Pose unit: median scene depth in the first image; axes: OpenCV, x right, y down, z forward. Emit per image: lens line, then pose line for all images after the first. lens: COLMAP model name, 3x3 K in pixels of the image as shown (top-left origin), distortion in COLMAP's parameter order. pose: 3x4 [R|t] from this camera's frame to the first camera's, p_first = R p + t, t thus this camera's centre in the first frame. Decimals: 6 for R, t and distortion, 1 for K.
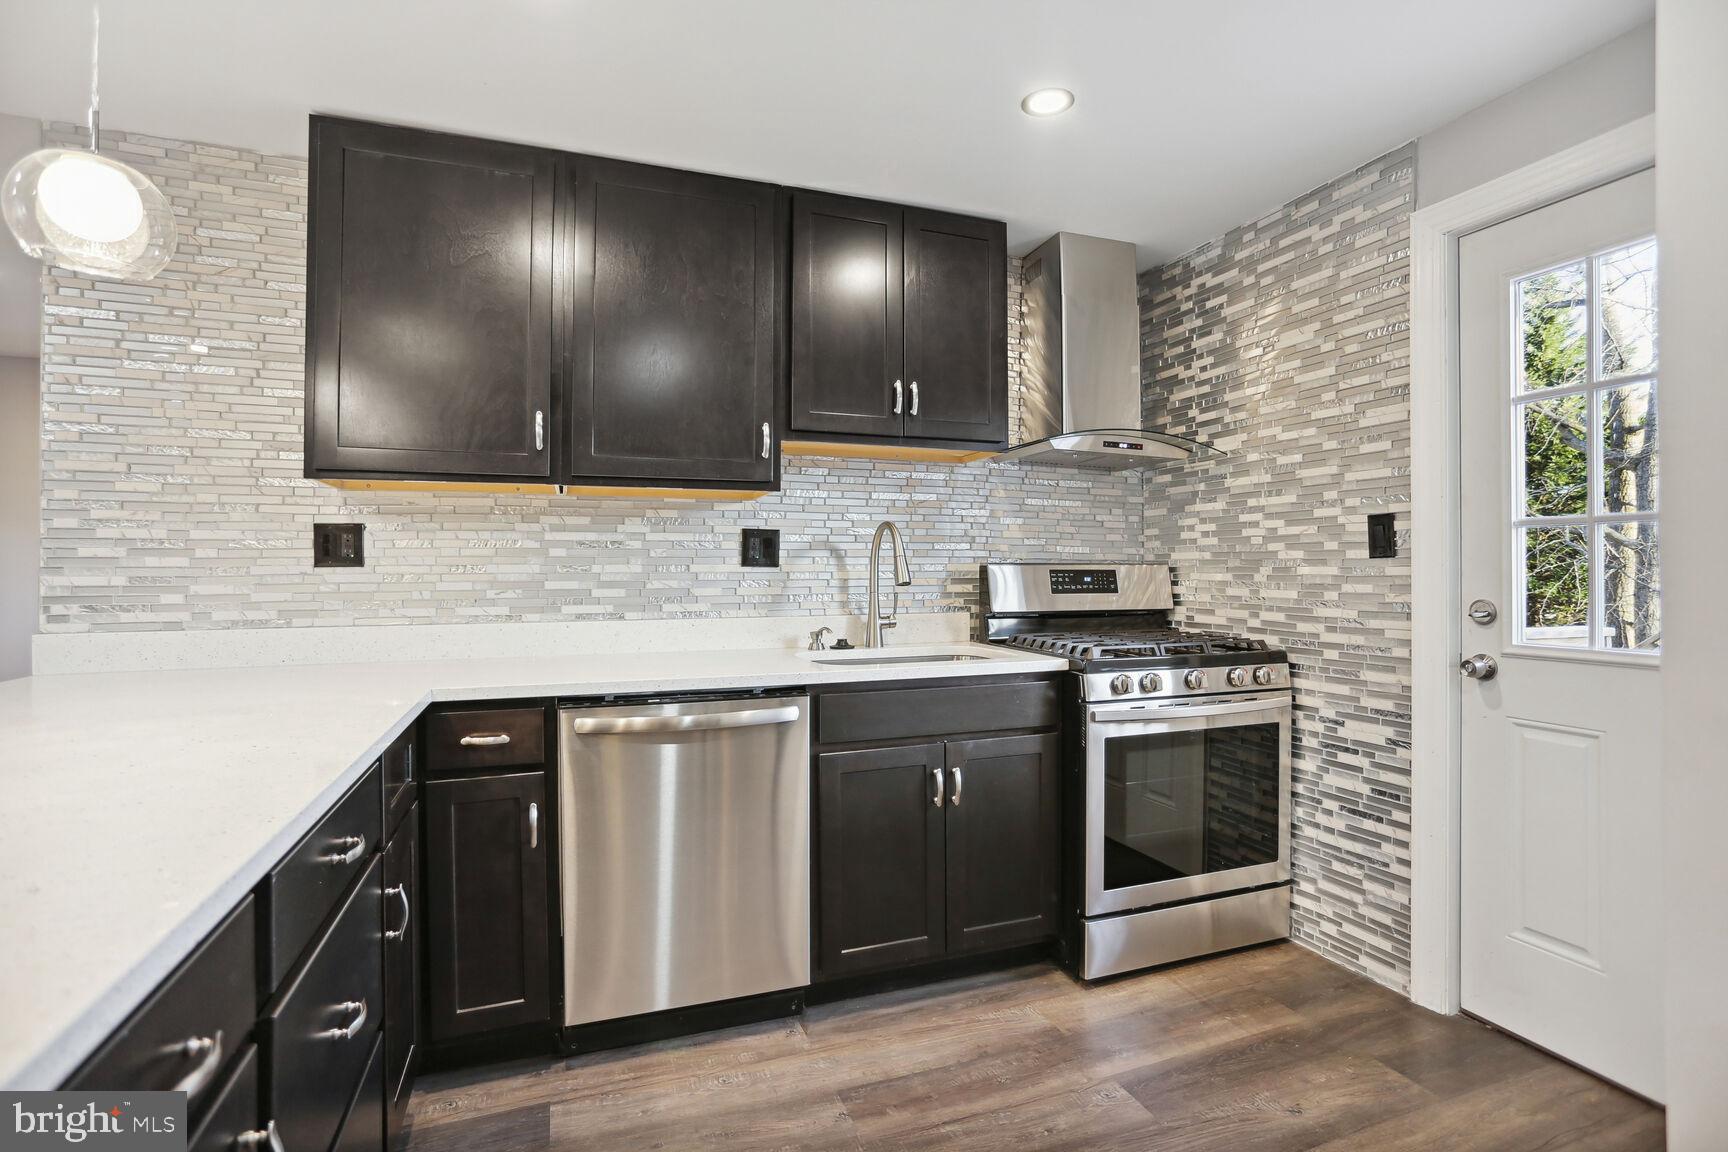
lens RADIAL K [[860.0, 0, 871.3], [0, 860.0, 552.2], [0, 0, 1]] dist [-0.003661, -0.000245]
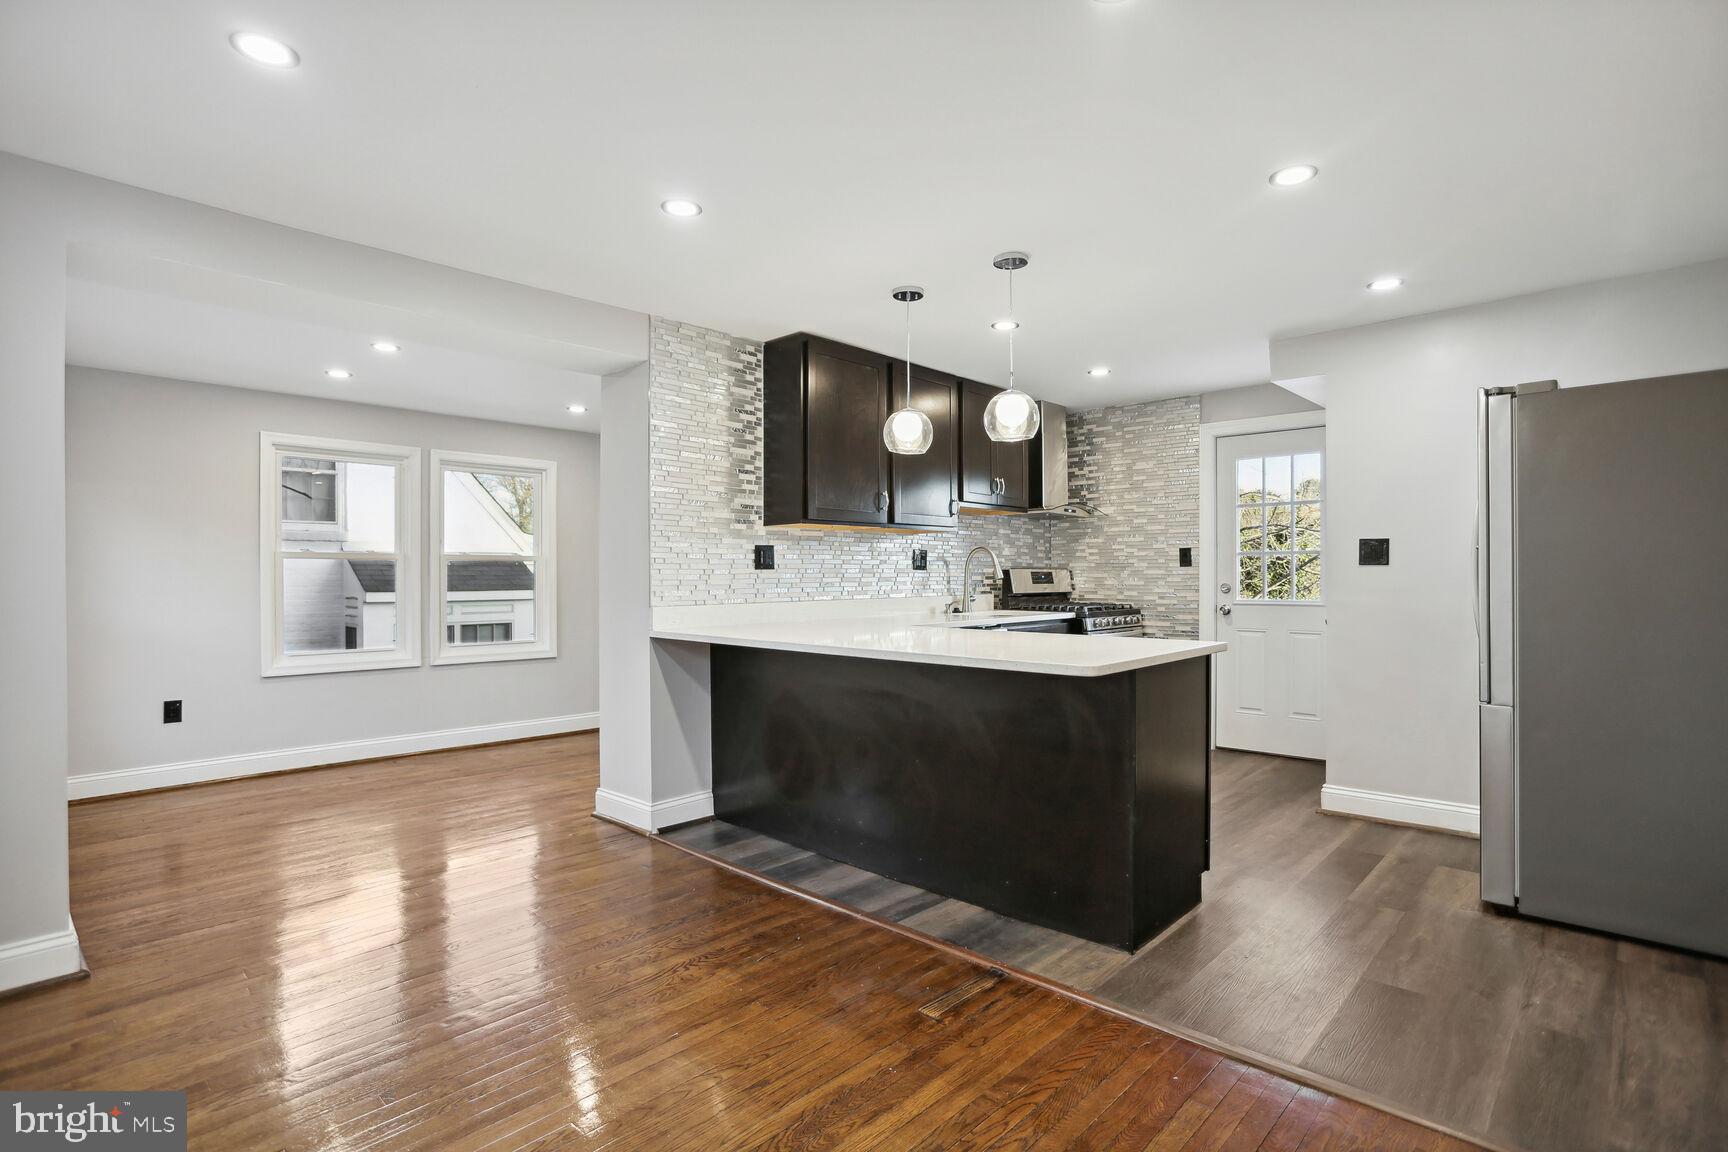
lens RADIAL K [[876.2, 0, 852.5], [0, 876.2, 573.7], [0, 0, 1]] dist [-0.000717, 0.000604]
pose [[0.892484, -0.000658, 0.451079, -1.109713], [-0.007648, 0.999833, 0.016591, -0.005092], [-0.451015, -0.018258, 0.892330, -0.622097]]
